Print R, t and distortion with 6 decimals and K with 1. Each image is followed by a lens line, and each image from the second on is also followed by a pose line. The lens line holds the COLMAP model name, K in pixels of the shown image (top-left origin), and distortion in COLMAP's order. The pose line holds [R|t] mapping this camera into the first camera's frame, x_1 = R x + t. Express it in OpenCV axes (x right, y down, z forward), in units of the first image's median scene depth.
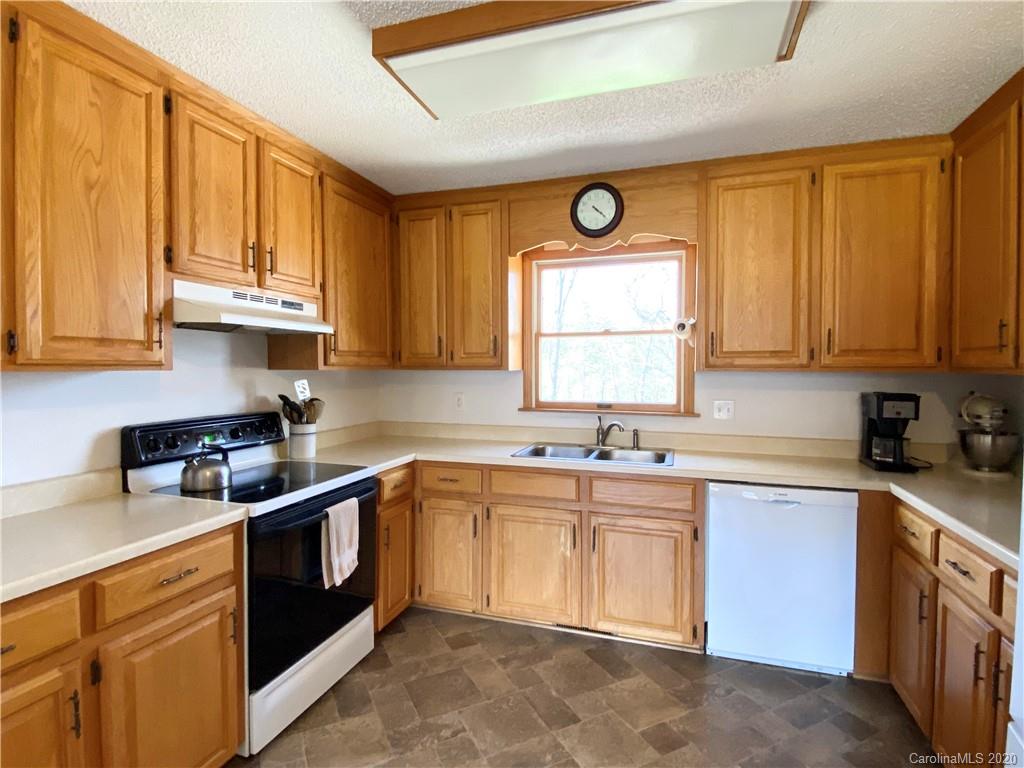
lens RADIAL K [[534.5, 0, 515.8], [0, 534.5, 376.1], [0, 0, 1]] dist [0.022822, -0.011735]
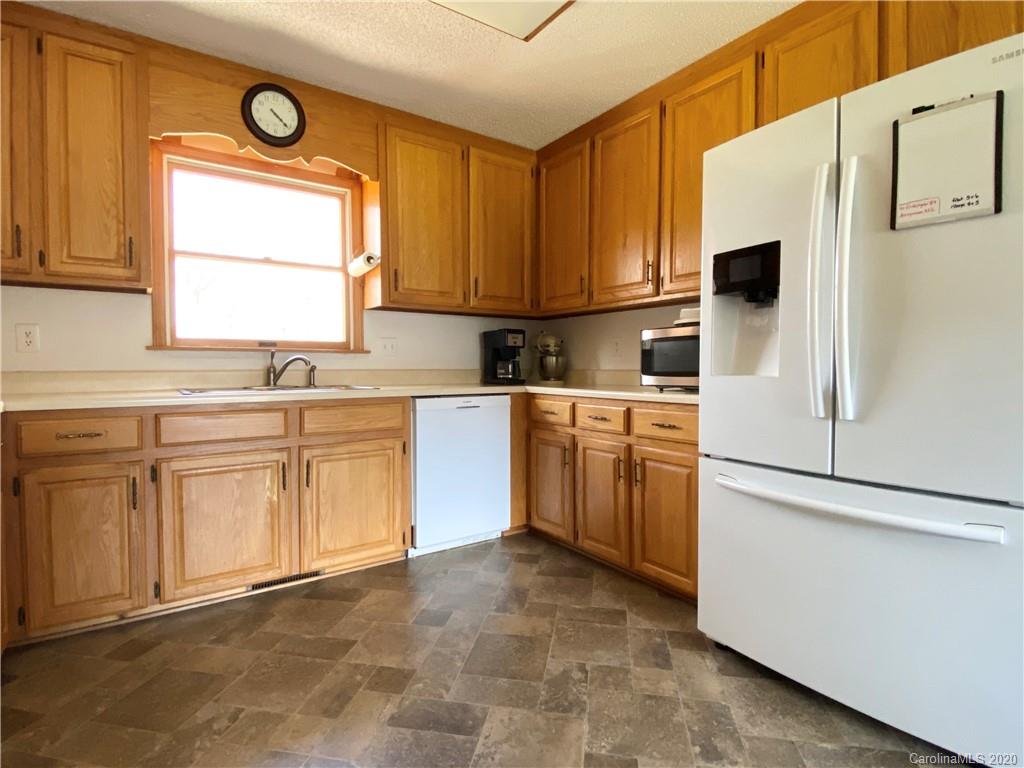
lens RADIAL K [[534.5, 0, 510.7], [0, 534.5, 387.7], [0, 0, 1]] dist [0.022822, -0.011735]
pose [[0.591096, -0.030035, 0.806041, -0.384948], [0.020344, 0.999544, 0.022327, 0.142003], [-0.806344, 0.003201, 0.591438, 0.172778]]
